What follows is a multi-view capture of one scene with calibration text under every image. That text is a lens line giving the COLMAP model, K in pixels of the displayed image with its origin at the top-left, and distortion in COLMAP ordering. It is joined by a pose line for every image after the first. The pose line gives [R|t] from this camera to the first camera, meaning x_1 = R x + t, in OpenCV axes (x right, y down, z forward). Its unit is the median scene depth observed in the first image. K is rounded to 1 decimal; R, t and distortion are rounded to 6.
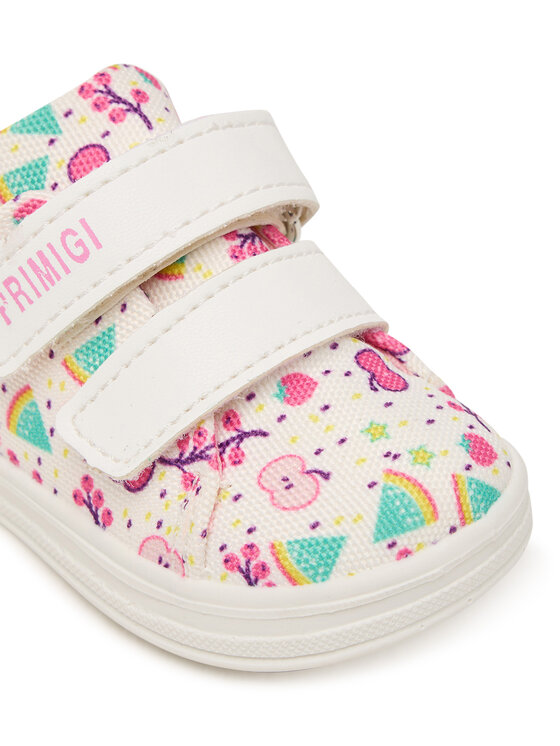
lens RADIAL K [[2306.3, 0, 273.5], [0, 2306.3, 370.2], [0, 0, 1]] dist [-0.051923, 0.000000]
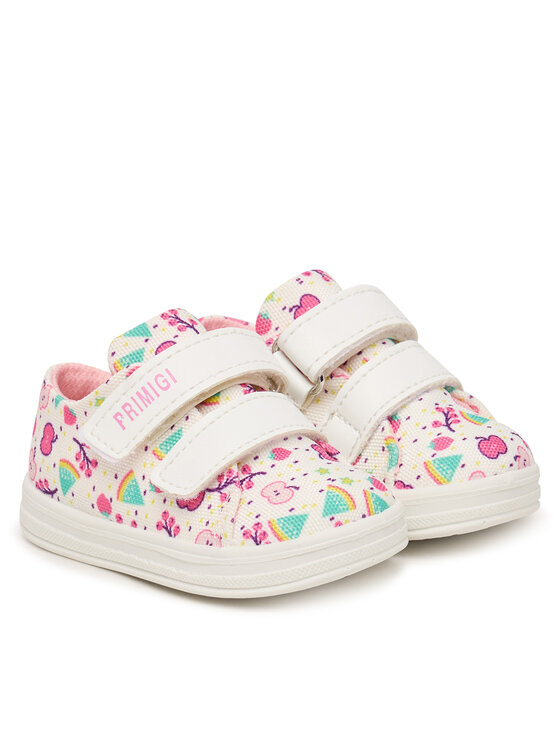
lens RADIAL K [[3684.1, 0, 279.6], [0, 3684.1, 371.8], [0, 0, 1]] dist [-0.458927, 0.000000]
pose [[0.999192, 0.006760, 0.039618, -0.109965], [0.006981, 0.941576, -0.336728, 0.955584], [-0.039580, 0.336732, 0.940768, -1.847339]]
